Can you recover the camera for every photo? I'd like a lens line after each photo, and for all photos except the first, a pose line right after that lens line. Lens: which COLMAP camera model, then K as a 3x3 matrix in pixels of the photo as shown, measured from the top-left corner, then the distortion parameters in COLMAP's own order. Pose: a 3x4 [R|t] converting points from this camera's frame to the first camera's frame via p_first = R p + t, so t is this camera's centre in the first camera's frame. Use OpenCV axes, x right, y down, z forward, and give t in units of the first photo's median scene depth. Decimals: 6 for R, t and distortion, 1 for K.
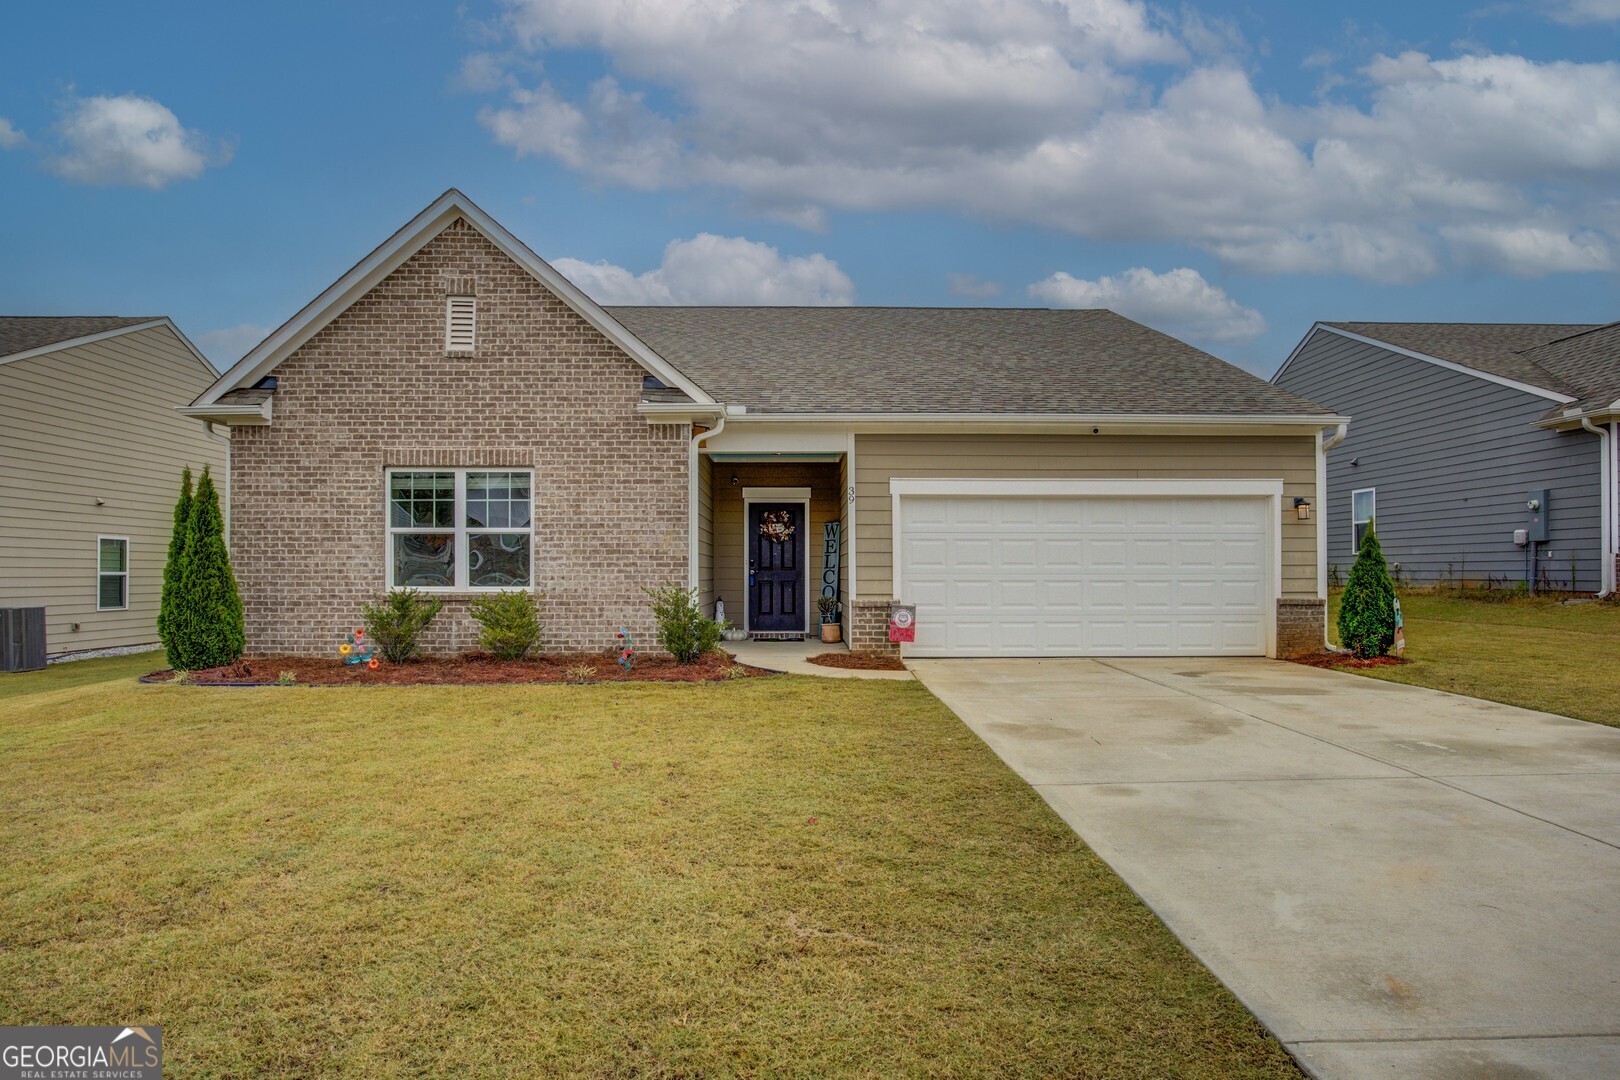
lens RADIAL K [[982.6, 0, 814.8], [0, 982.6, 573.0], [0, 0, 1]] dist [-0.001951, -0.001660]
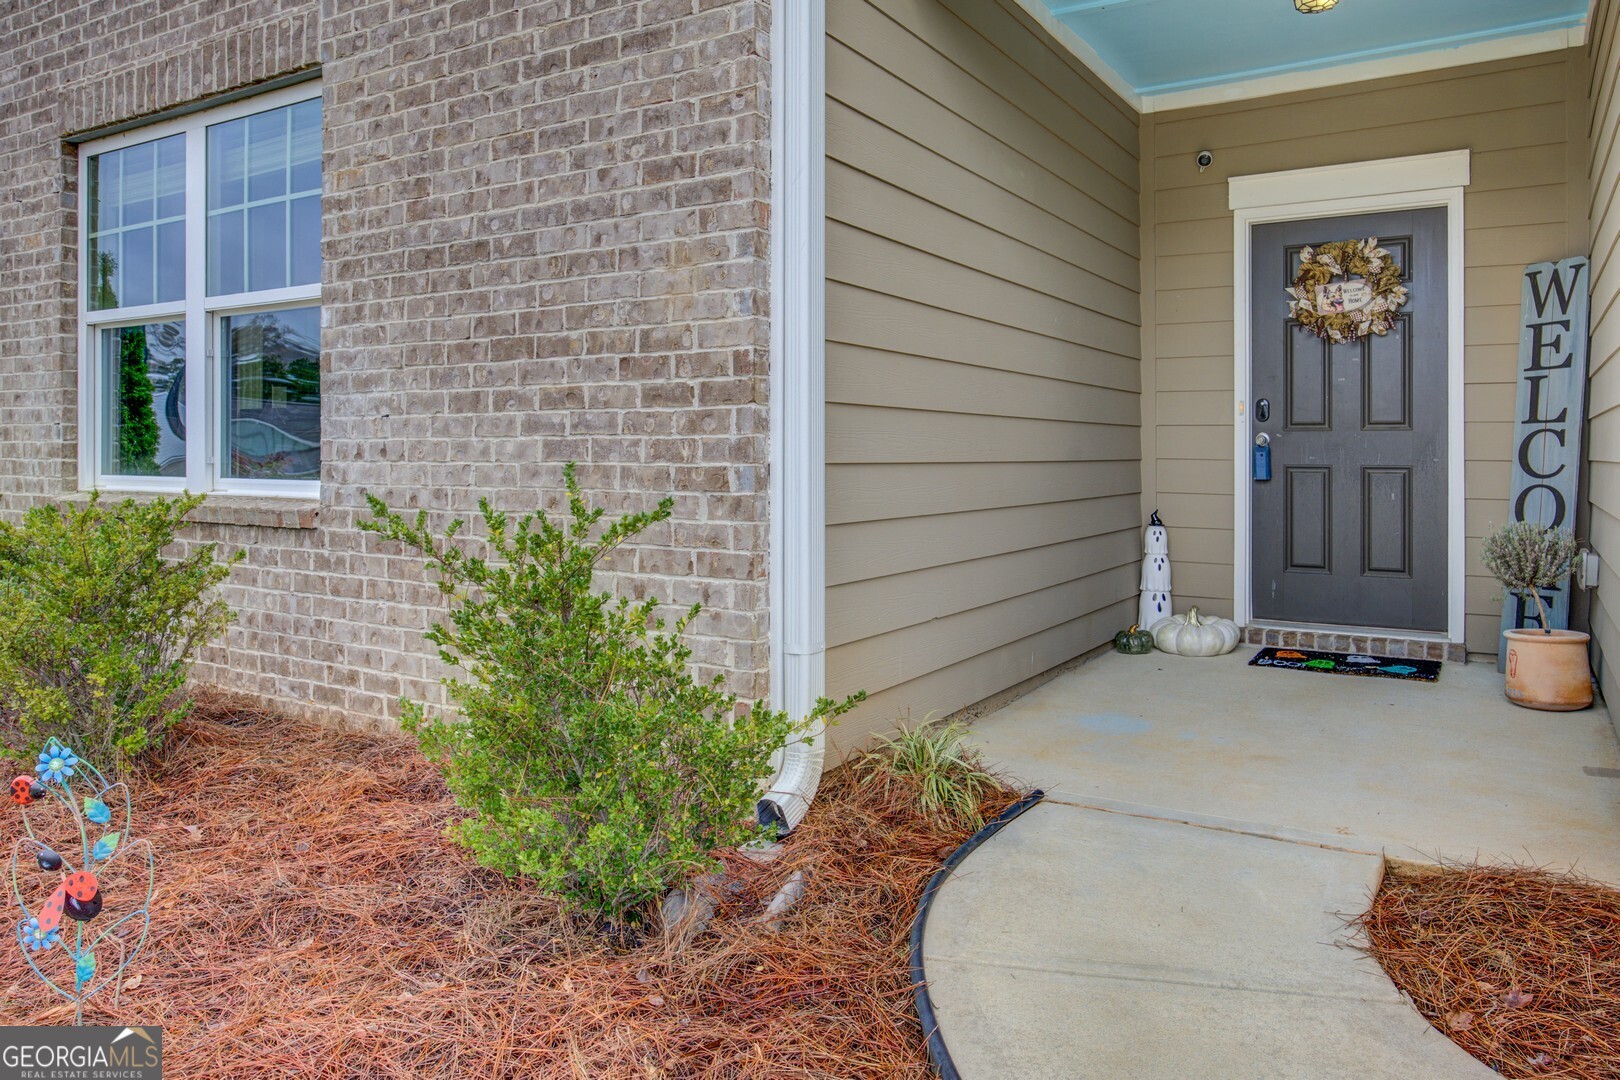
lens RADIAL K [[1142.5, 0, 813.8], [0, 1142.5, 445.6], [0, 0, 1]] dist [-0.015957, -0.002309]
pose [[0.841743, -0.001101, -0.539878, 0.018621], [-0.000975, 0.999993, -0.003559, 0.004266], [0.539878, 0.003523, 0.841736, 0.793900]]
